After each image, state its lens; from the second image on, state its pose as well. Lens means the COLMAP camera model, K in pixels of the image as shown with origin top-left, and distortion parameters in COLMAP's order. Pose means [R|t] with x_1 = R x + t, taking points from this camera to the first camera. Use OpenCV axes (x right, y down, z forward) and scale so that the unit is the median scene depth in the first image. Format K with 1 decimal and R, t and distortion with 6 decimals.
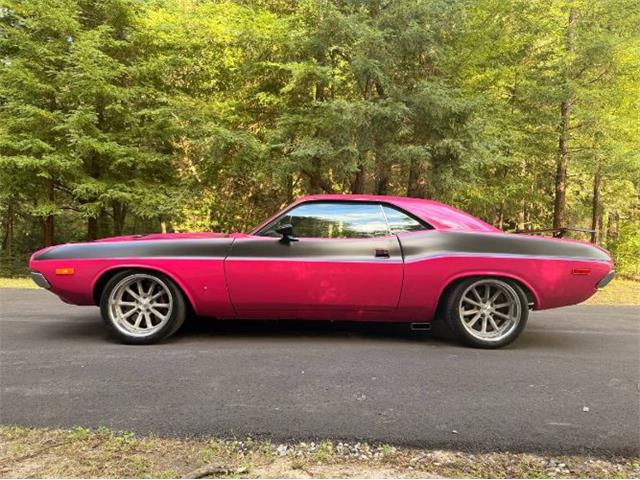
lens RADIAL K [[448.1, 0, 320.0], [0, 448.1, 240.0], [0, 0, 1]] dist [0.049158, -0.081161]
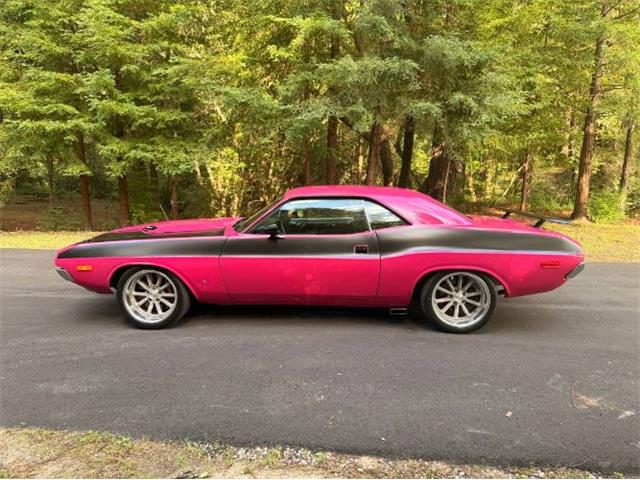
lens RADIAL K [[448.1, 0, 320.0], [0, 448.1, 240.0], [0, 0, 1]] dist [0.049158, -0.081161]
pose [[0.996626, -0.012053, -0.081190, 0.125637], [0.025137, 0.986450, 0.162127, -0.168438], [0.078135, -0.163621, 0.983424, -0.072126]]
